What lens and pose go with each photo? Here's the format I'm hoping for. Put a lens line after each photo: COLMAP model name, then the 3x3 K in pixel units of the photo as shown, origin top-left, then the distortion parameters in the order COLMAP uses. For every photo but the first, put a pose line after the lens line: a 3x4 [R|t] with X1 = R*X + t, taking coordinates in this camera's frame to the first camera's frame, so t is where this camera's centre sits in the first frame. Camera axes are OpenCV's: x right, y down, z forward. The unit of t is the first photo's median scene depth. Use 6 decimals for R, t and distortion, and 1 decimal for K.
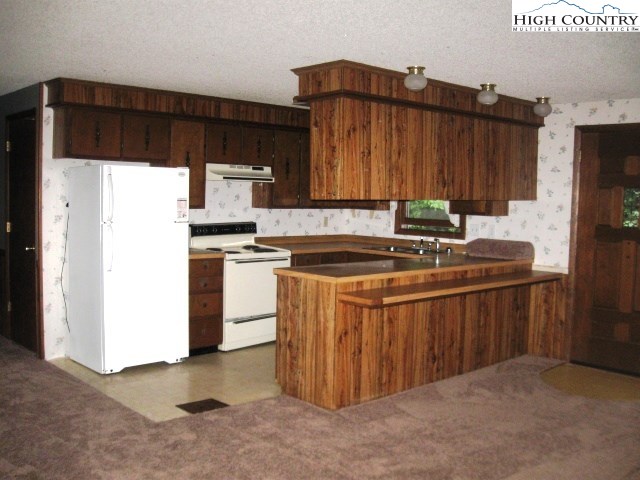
lens RADIAL K [[665.0, 0, 320.0], [0, 665.0, 240.0], [0, 0, 1]] dist [-0.129408, 0.002717]
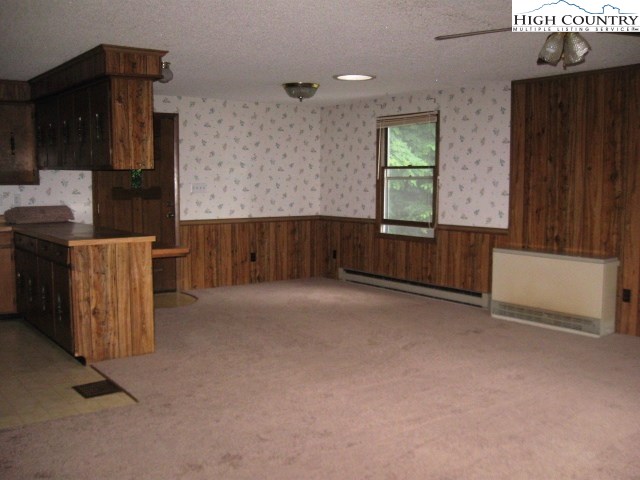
lens RADIAL K [[665.0, 0, 320.0], [0, 665.0, 240.0], [0, 0, 1]] dist [-0.129408, 0.002717]
pose [[0.094629, -0.111878, 0.989206, -1.038342], [0.065730, 0.992199, 0.105929, -0.038127], [-0.993340, 0.054996, 0.101245, 0.567331]]
